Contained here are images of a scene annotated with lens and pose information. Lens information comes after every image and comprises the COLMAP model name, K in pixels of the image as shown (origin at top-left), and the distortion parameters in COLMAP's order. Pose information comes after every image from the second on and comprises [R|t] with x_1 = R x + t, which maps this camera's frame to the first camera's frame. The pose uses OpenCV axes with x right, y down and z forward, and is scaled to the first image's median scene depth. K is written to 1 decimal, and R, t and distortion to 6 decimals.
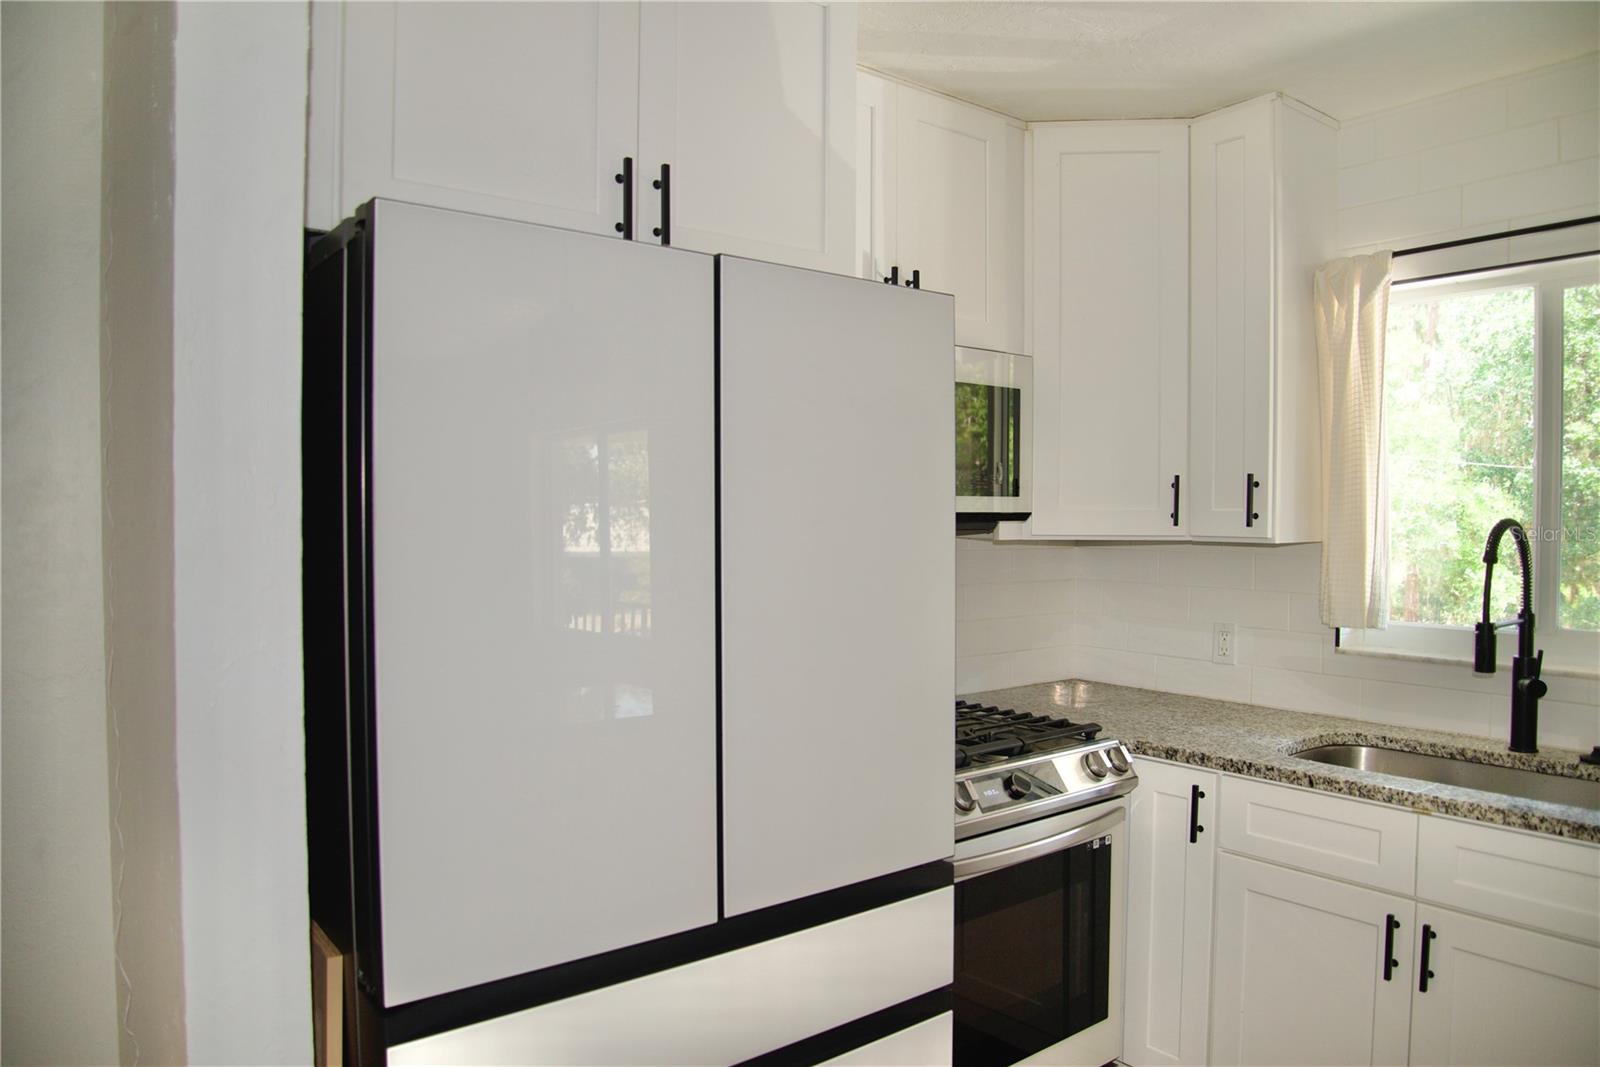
lens RADIAL K [[1084.1, 0, 800.0], [0, 1084.1, 533.5], [0, 0, 1]] dist [-0.093367, 0.033683]
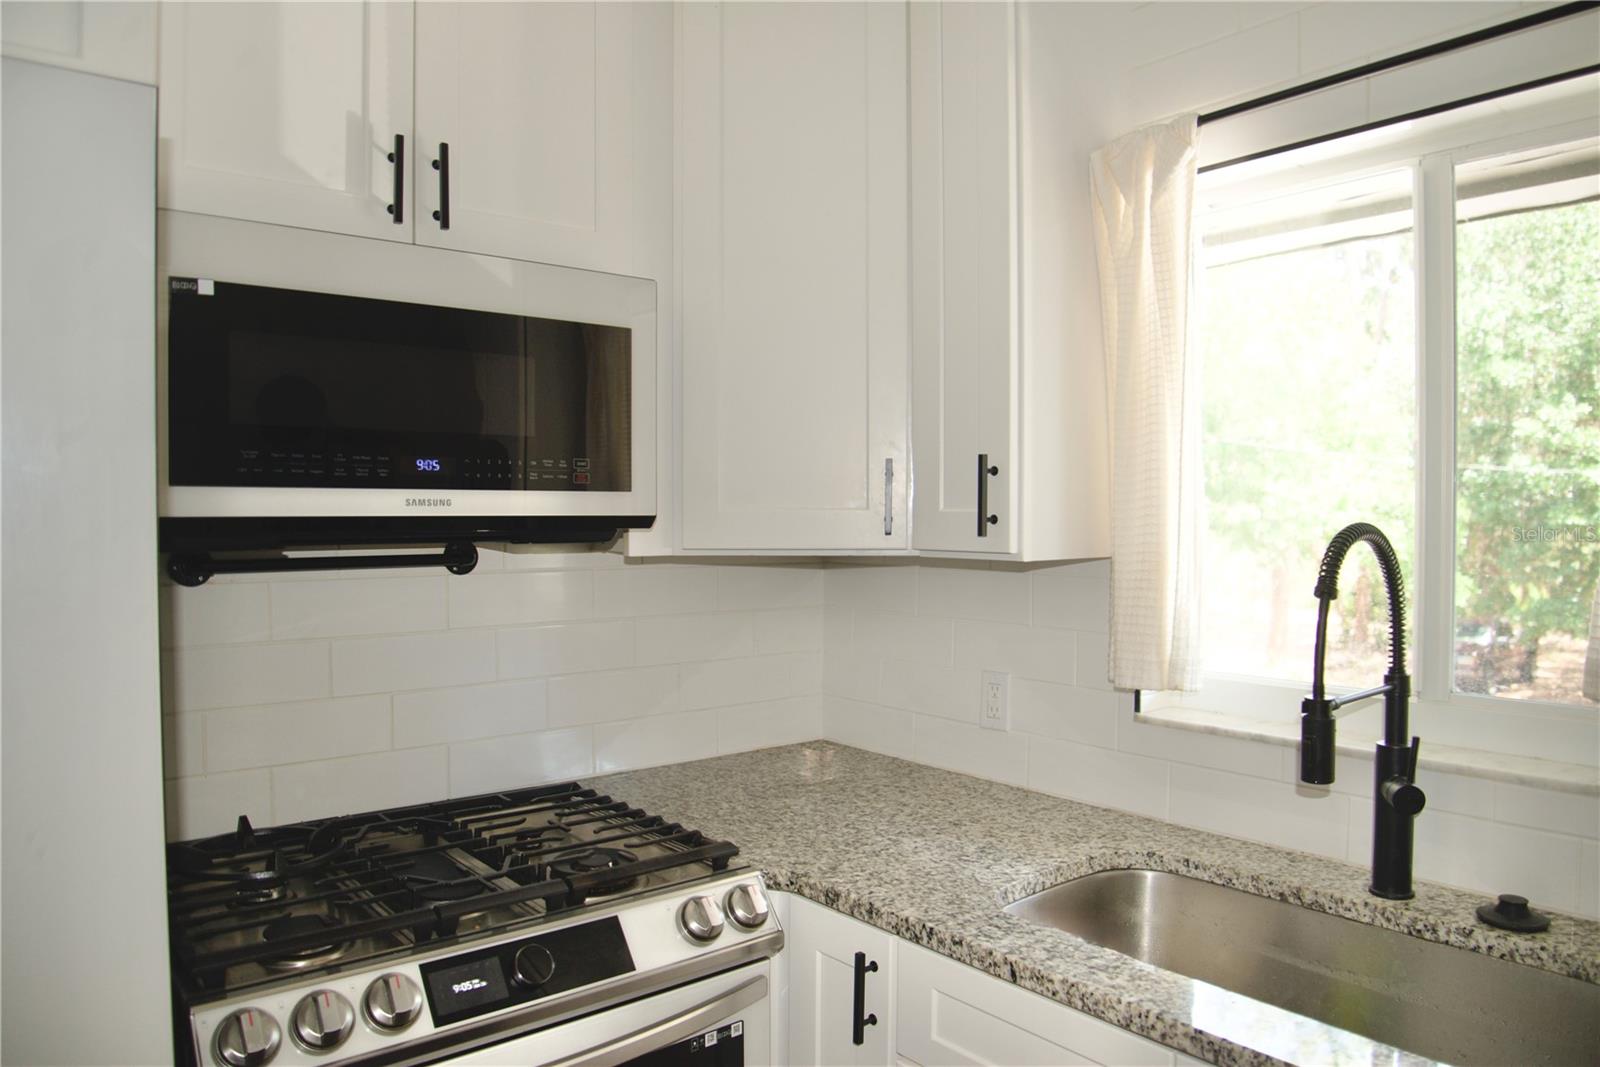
lens RADIAL K [[1074.8, 0, 800.0], [0, 1074.8, 533.5], [0, 0, 1]] dist [-0.100224, 0.038477]
pose [[0.999665, -0.003887, 0.025594, 0.317752], [0.003935, 0.999991, -0.001849, -0.007903], [-0.025587, 0.001949, 0.999671, 0.378734]]
